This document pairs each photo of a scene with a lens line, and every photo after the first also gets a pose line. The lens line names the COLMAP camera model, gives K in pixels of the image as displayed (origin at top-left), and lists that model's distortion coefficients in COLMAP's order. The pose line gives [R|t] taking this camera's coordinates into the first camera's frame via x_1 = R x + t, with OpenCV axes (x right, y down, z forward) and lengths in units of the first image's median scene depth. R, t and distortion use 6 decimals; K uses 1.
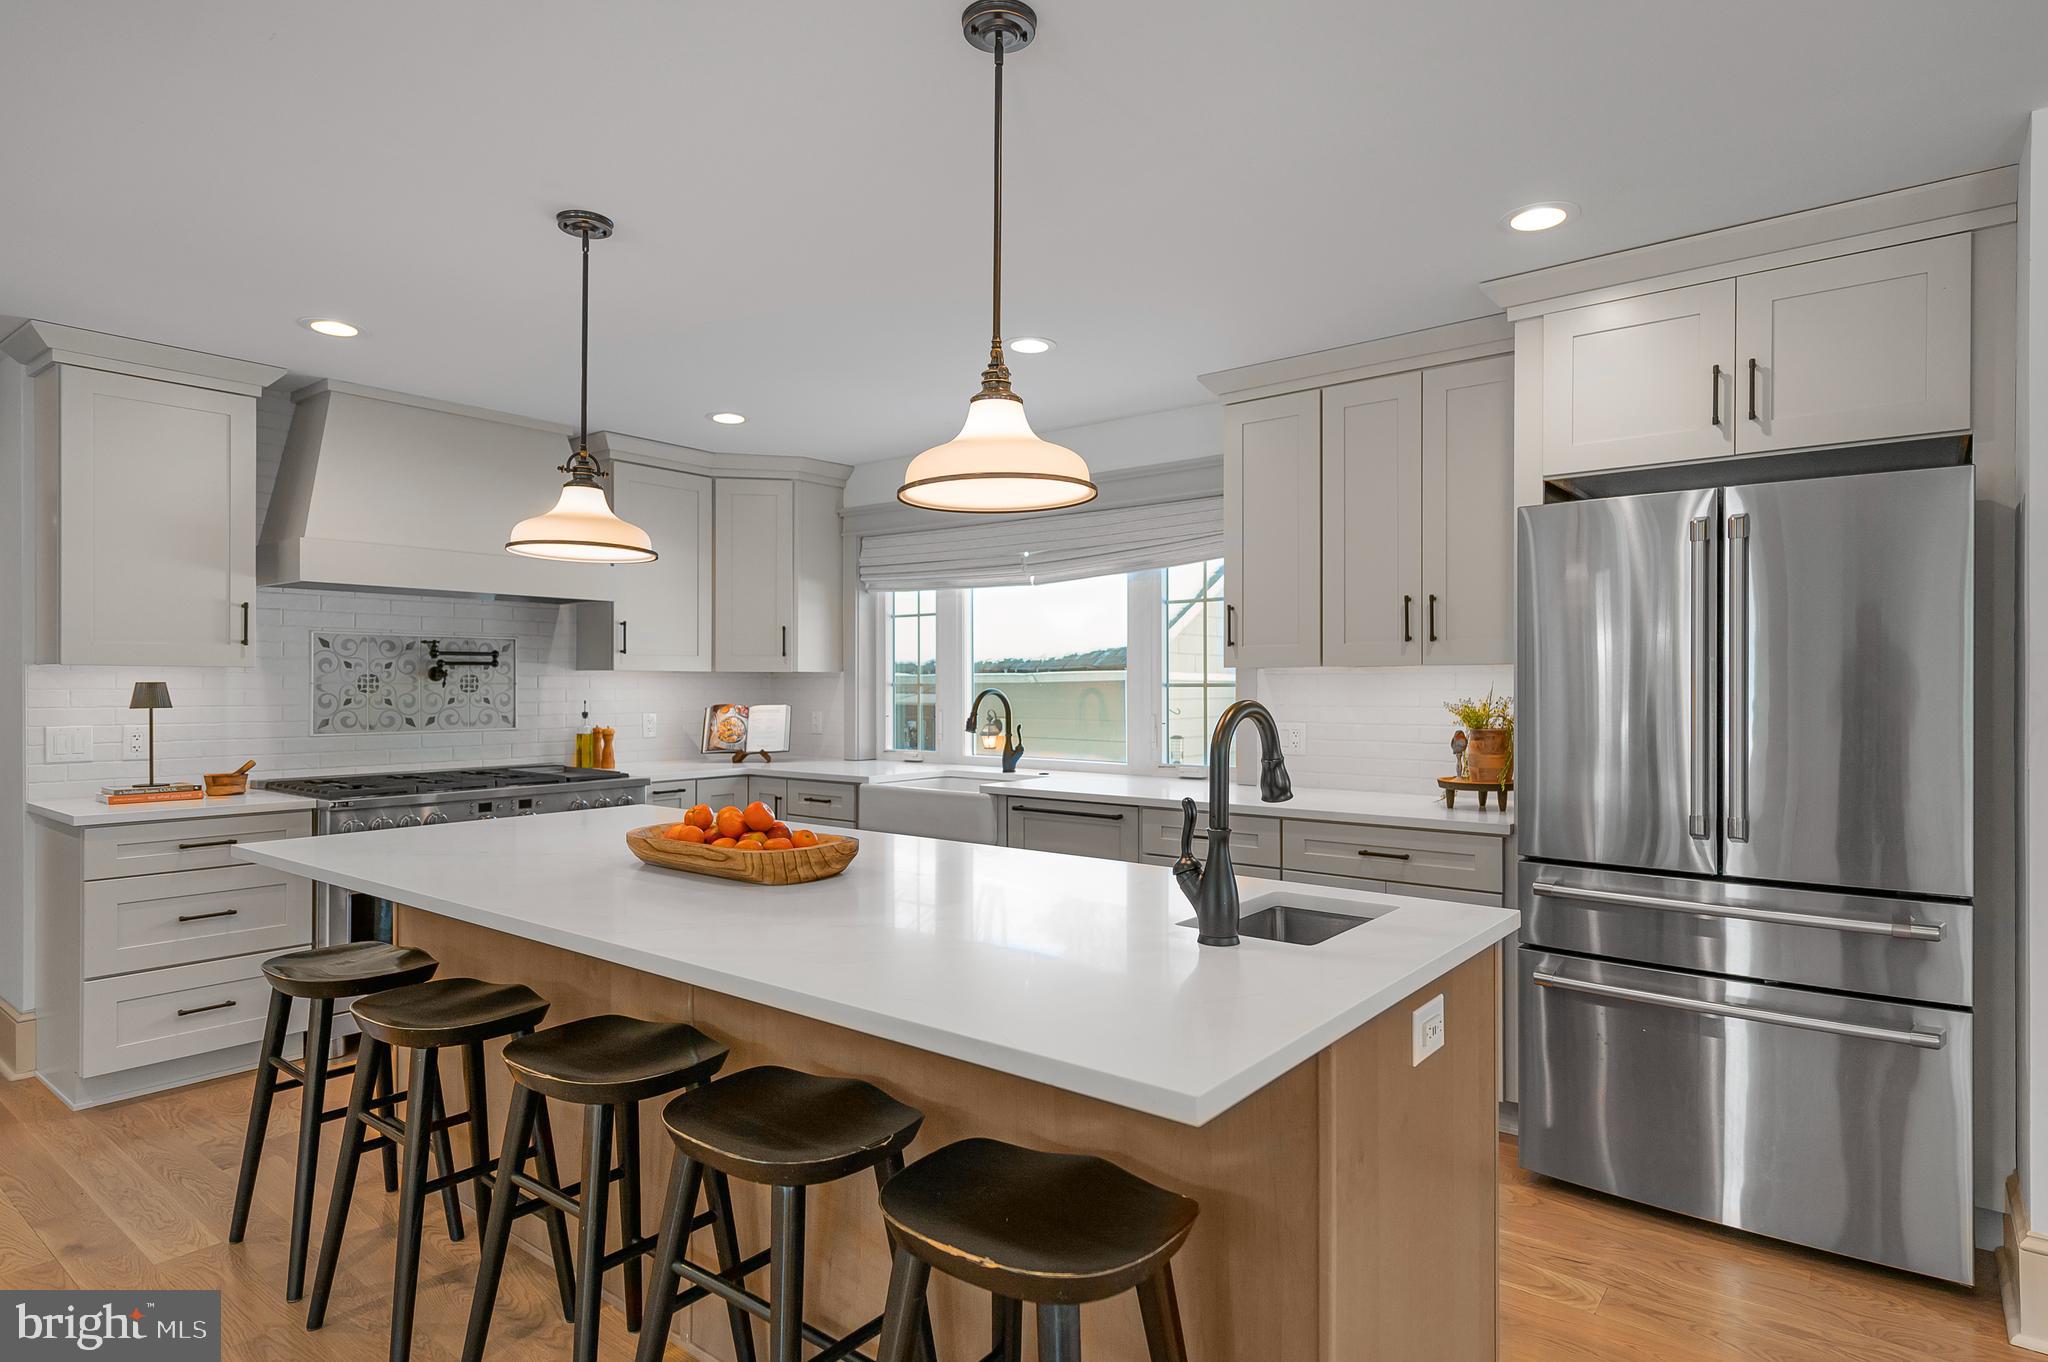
lens RADIAL K [[1081.9, 0, 1049.4], [0, 1081.9, 707.1], [0, 0, 1]] dist [0.007350, -0.001372]
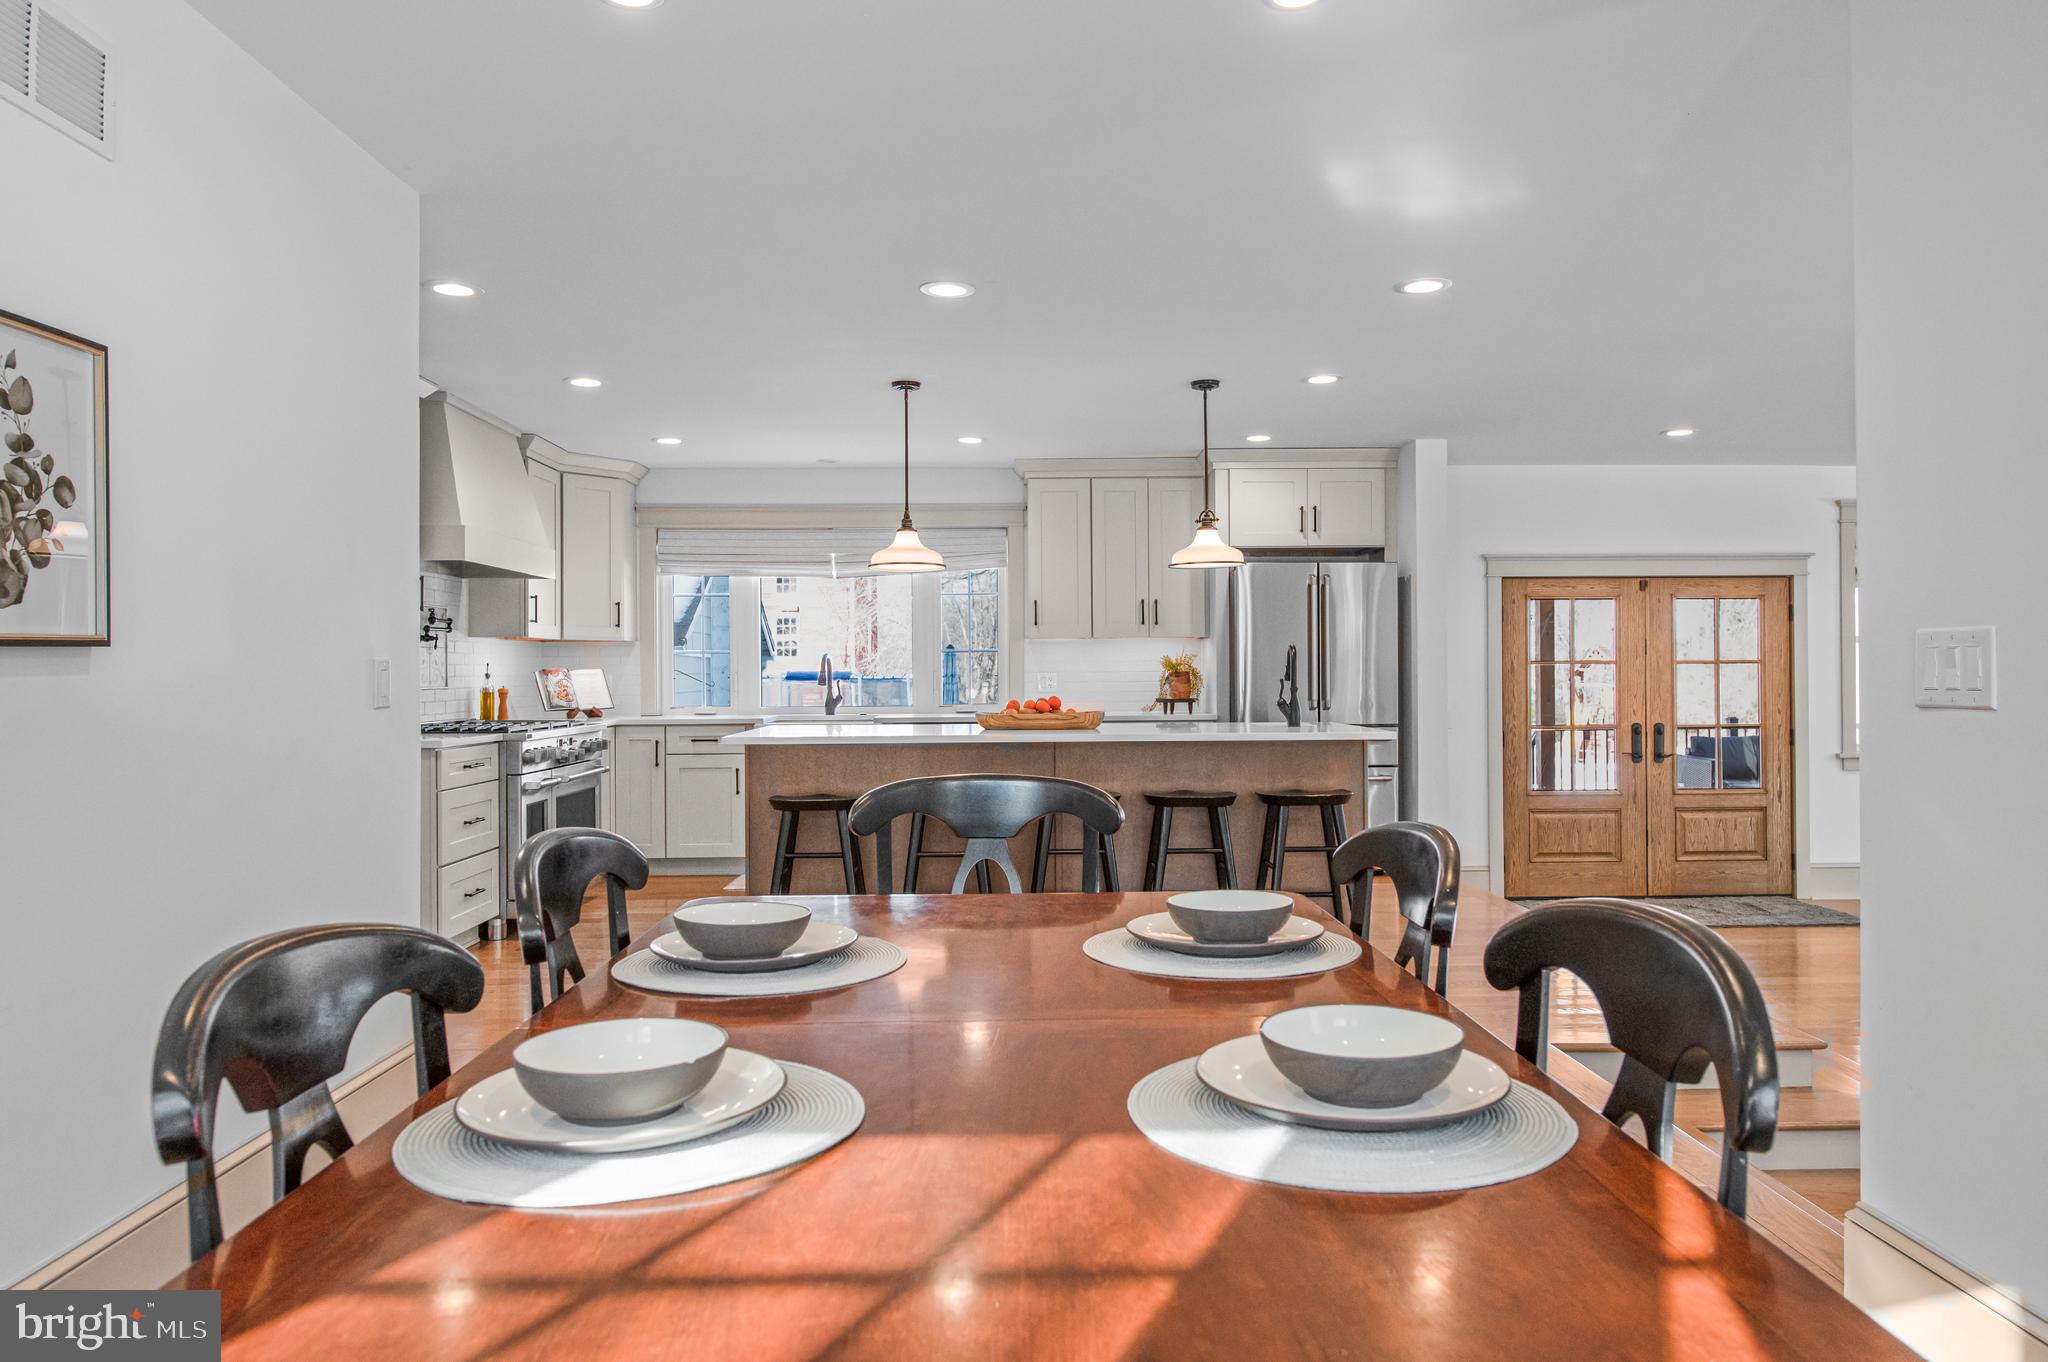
lens RADIAL K [[1319.0, 0, 1028.6], [0, 1319.0, 684.4], [0, 0, 1]] dist [0.002961, -0.000304]
pose [[0.782963, -0.009944, 0.621988, -0.872878], [0.018706, 0.999796, -0.007564, 0.038446], [-0.621786, 0.017557, 0.782990, -0.449750]]
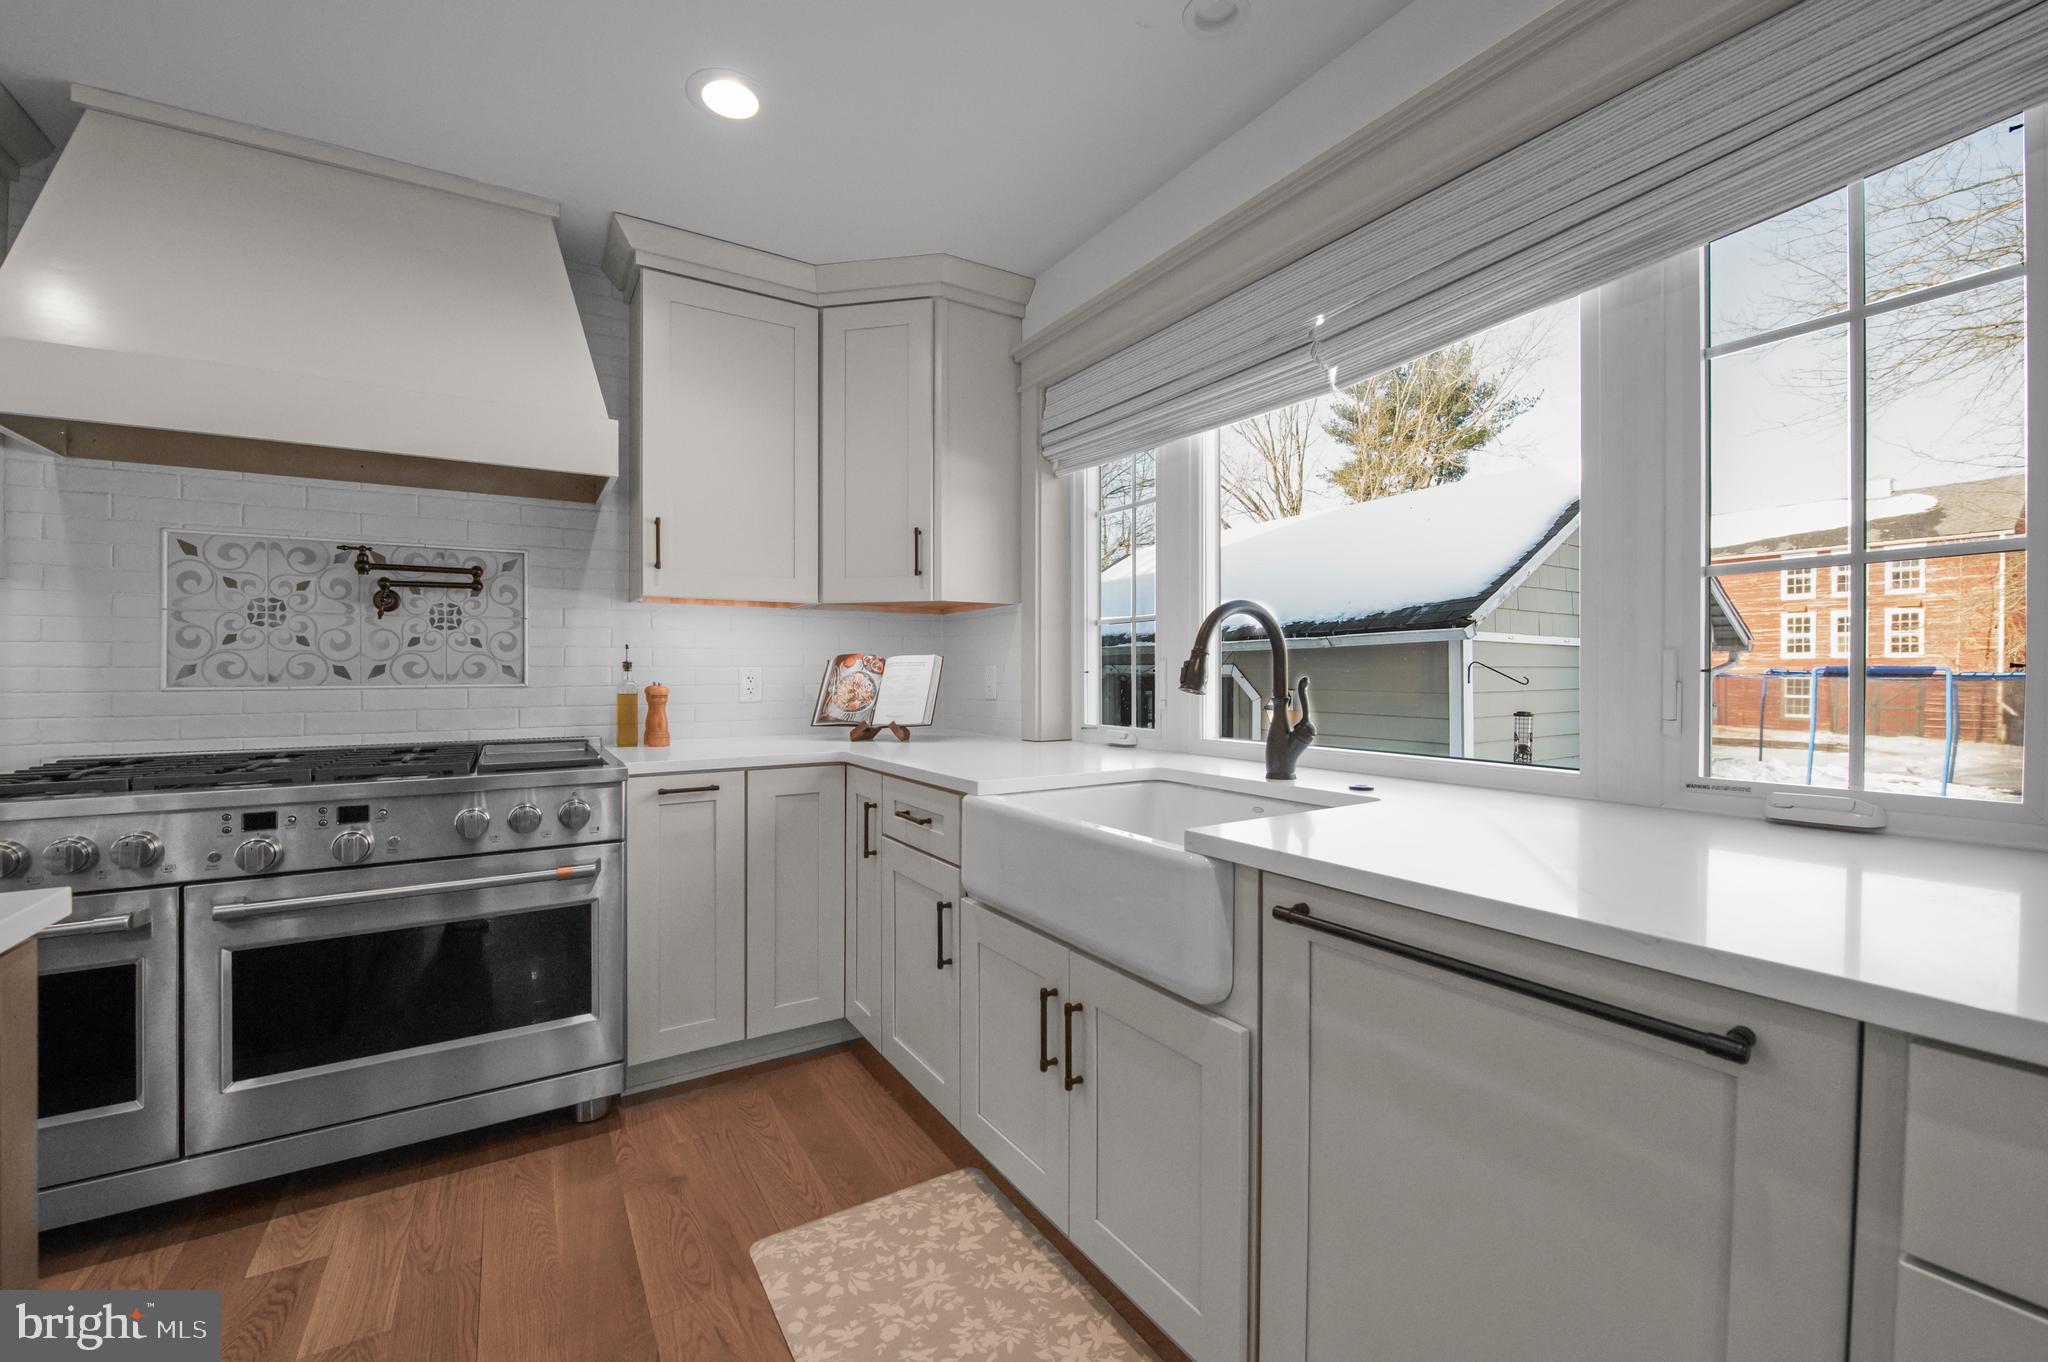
lens RADIAL K [[821.9, 0, 1041.8], [0, 821.9, 692.8], [0, 0, 1]] dist [-0.005726, -0.002668]
pose [[0.940725, 0.005139, -0.339133, -0.013661], [-0.003741, 0.999982, 0.004776, 0.021199], [0.339151, -0.003224, 0.940726, 0.628539]]
